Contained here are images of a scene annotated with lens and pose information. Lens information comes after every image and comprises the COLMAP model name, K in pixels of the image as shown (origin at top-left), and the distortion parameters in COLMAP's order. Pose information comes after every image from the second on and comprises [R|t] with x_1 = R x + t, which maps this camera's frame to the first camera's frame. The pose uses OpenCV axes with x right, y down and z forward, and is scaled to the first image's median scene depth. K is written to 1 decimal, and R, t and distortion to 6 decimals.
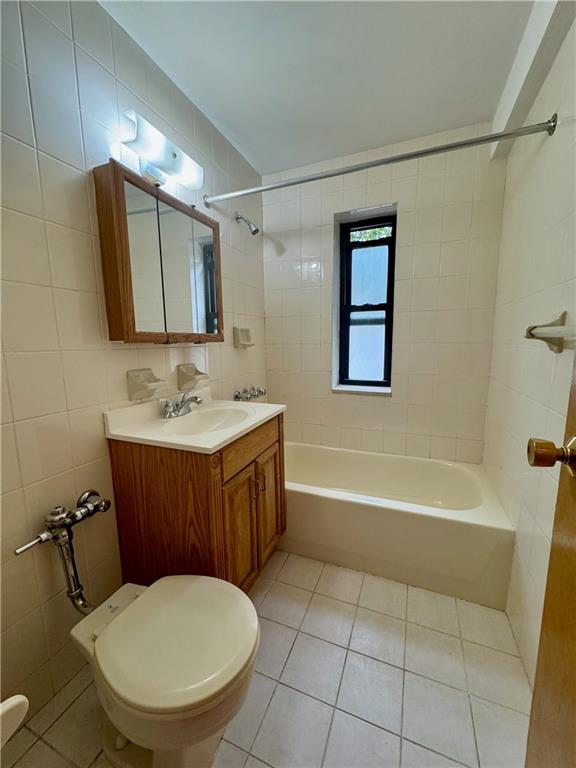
lens RADIAL K [[306.1, 0, 289.1], [0, 306.1, 385.4], [0, 0, 1]] dist [-0.003998, 0.000376]
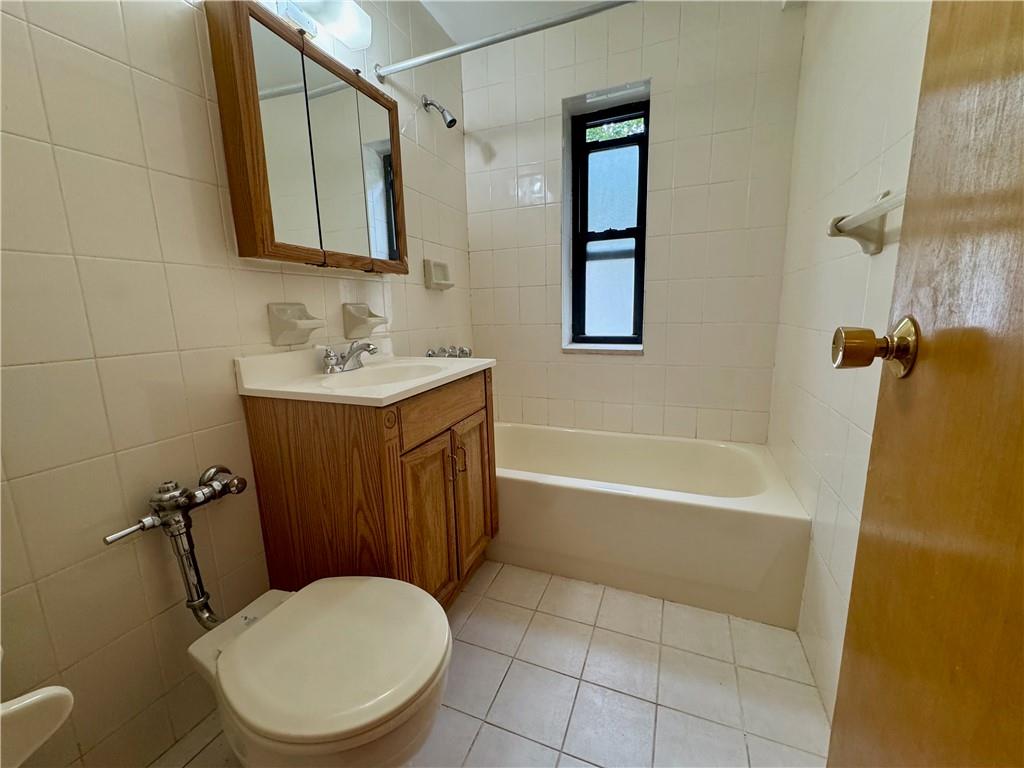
lens RADIAL K [[408.1, 0, 512.0], [0, 408.1, 384.0], [0, 0, 1]] dist [-0.003998, 0.000376]
pose [[0.999925, -0.012166, 0.001097, 0.030924], [0.012121, 0.999317, 0.034899, 0.103647], [-0.001521, -0.034883, 0.999390, 0.043447]]
